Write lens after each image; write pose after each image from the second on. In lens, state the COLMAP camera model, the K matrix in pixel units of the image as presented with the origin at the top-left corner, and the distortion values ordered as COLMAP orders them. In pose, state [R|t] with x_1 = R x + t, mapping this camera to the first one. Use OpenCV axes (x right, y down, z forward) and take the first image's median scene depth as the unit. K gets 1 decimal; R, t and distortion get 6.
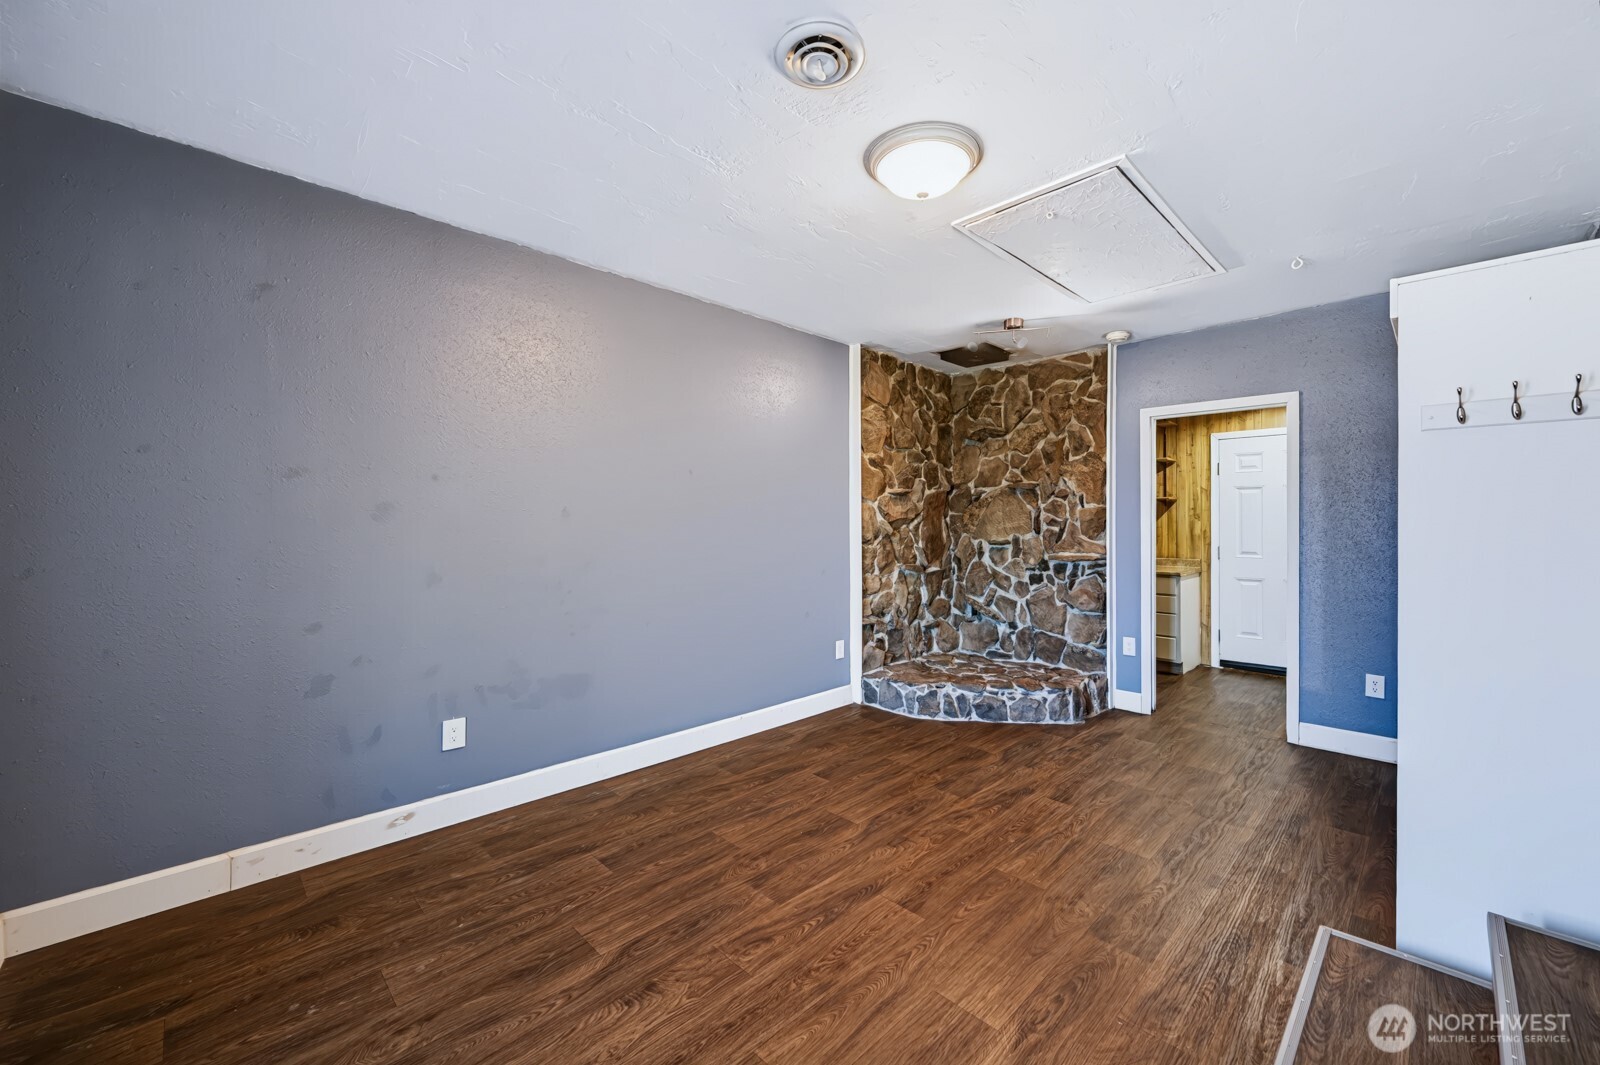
lens RADIAL K [[631.0, 0, 821.6], [0, 631.0, 532.0], [0, 0, 1]] dist [-0.001665, -0.001513]
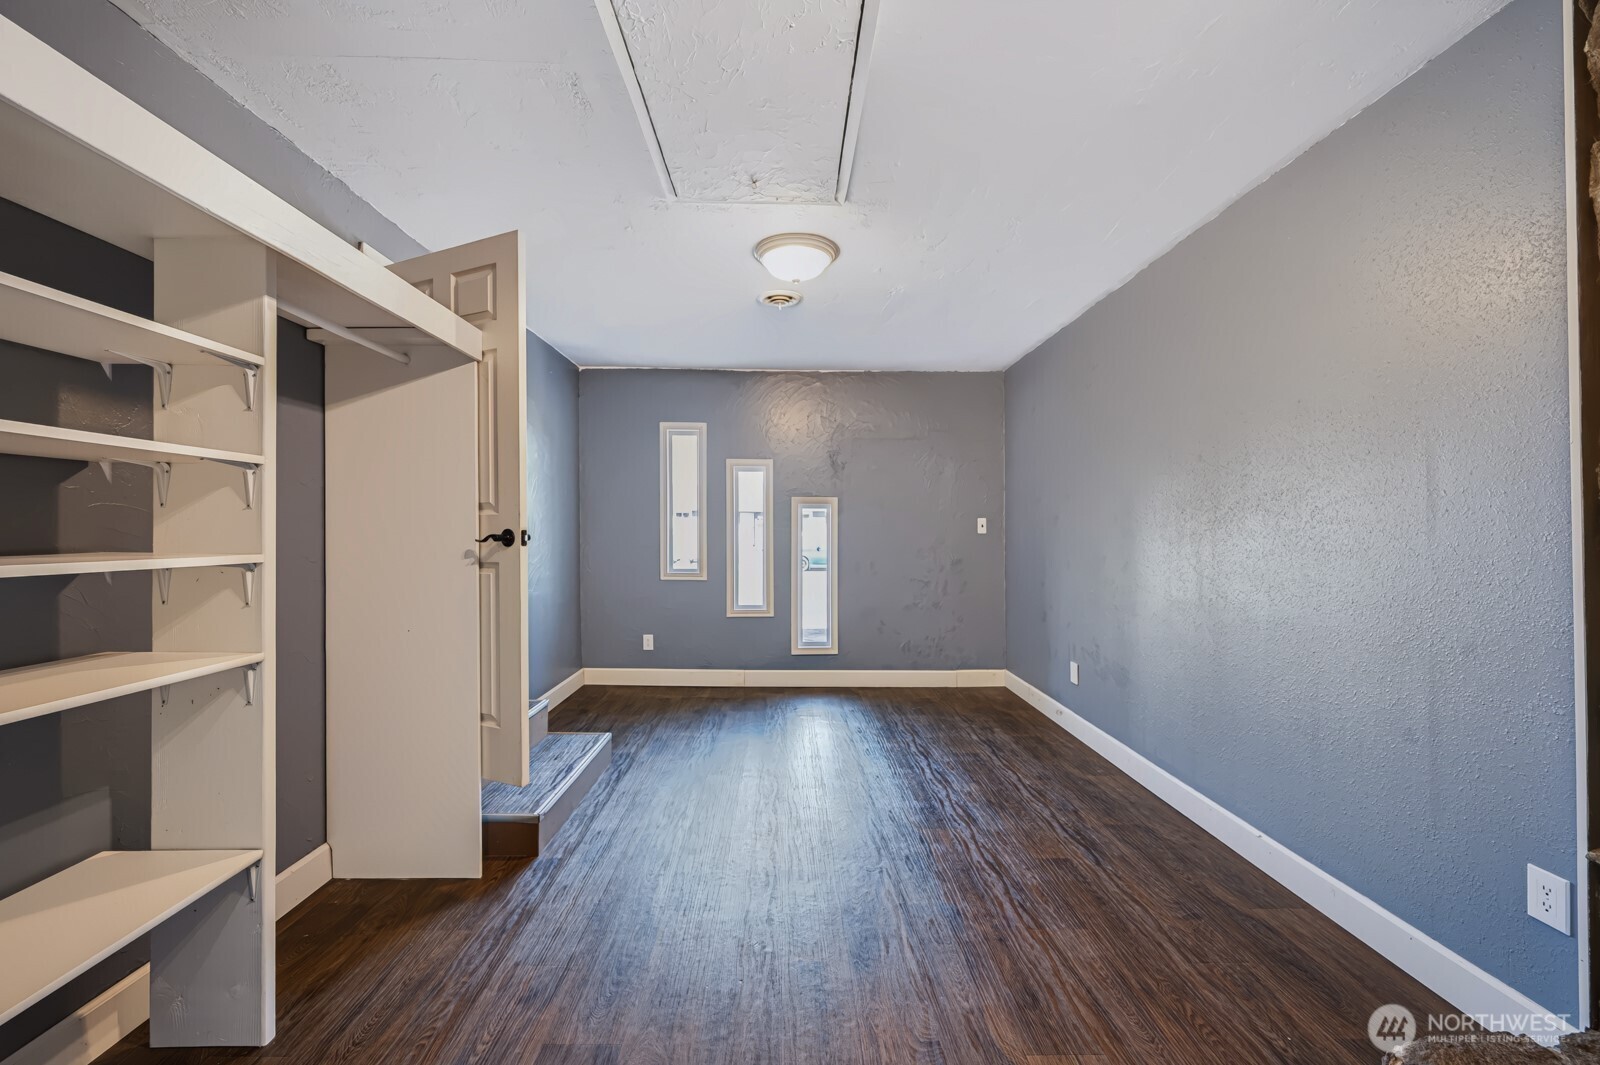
lens RADIAL K [[631.0, 0, 792.1], [0, 631.0, 520.2], [0, 0, 1]] dist [-0.001665, -0.001513]
pose [[-0.704775, -0.014832, -0.709276, 0.934649], [-0.013733, 0.999879, -0.007263, -0.011391], [0.709298, 0.004622, -0.704893, 1.596078]]
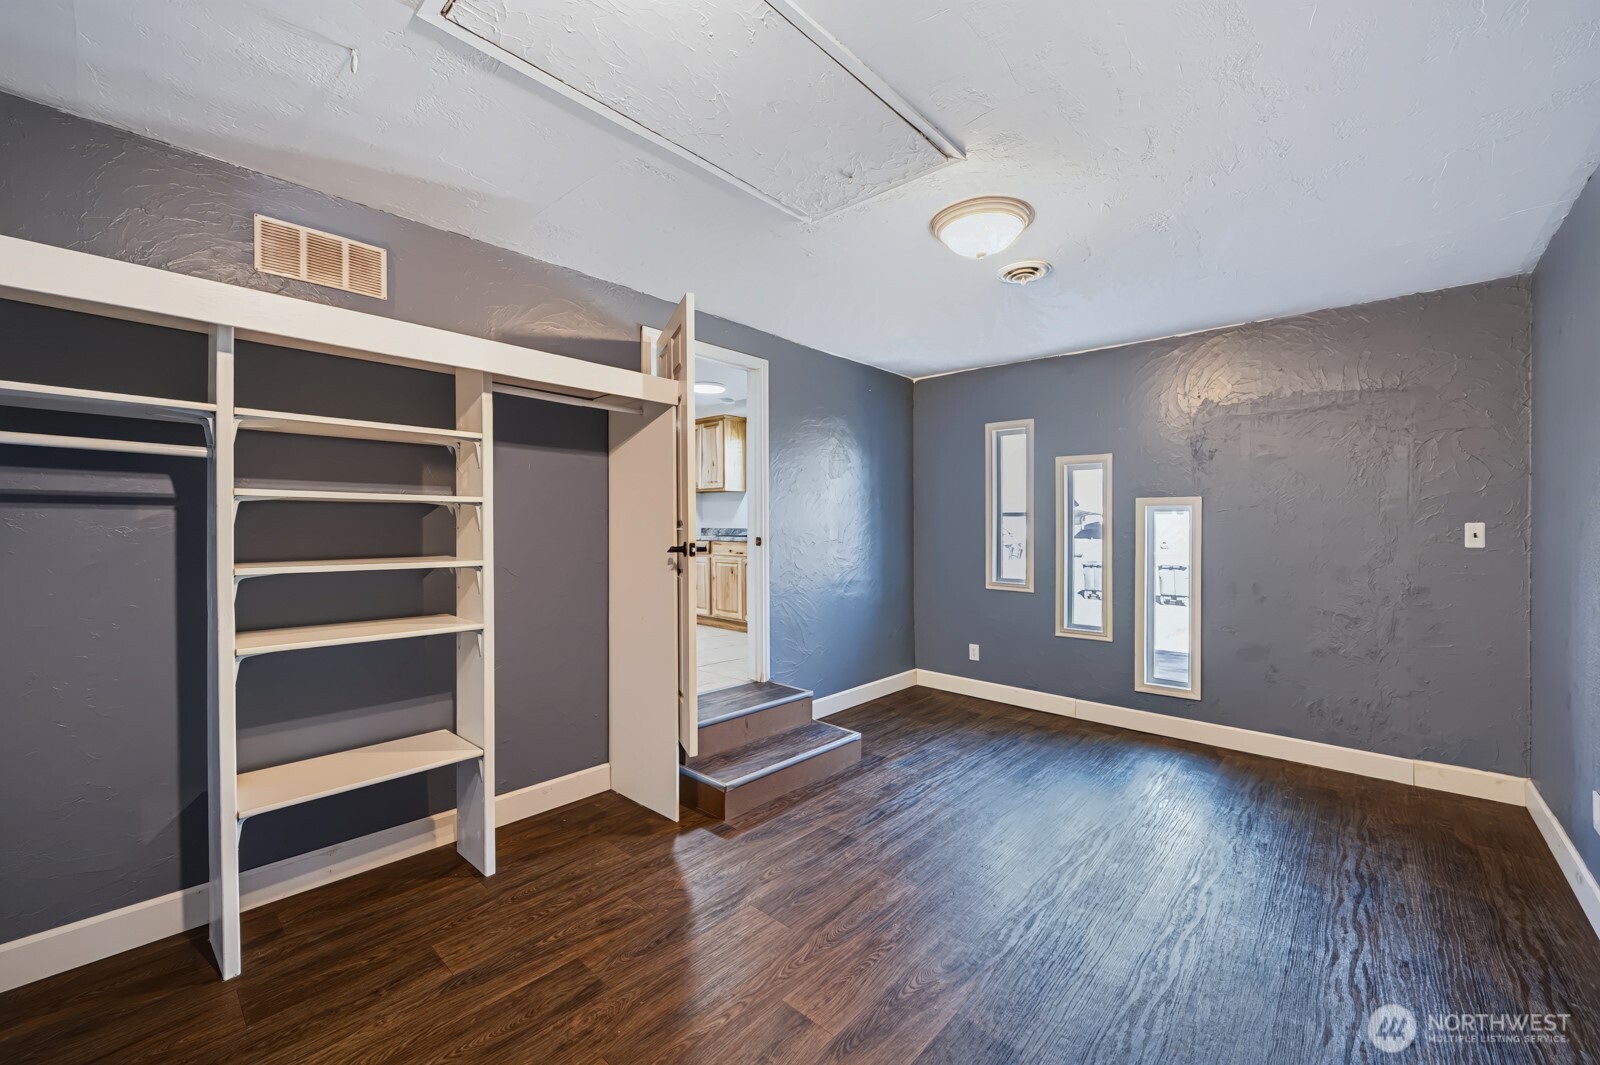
lens RADIAL K [[631.0, 0, 815.3], [0, 631.0, 527.7], [0, 0, 1]] dist [-0.001665, -0.001513]
pose [[-0.998682, -0.005365, -0.051042, 0.441133], [-0.006127, 0.999872, 0.014792, -0.040507], [0.050956, 0.015085, -0.998587, 1.764302]]
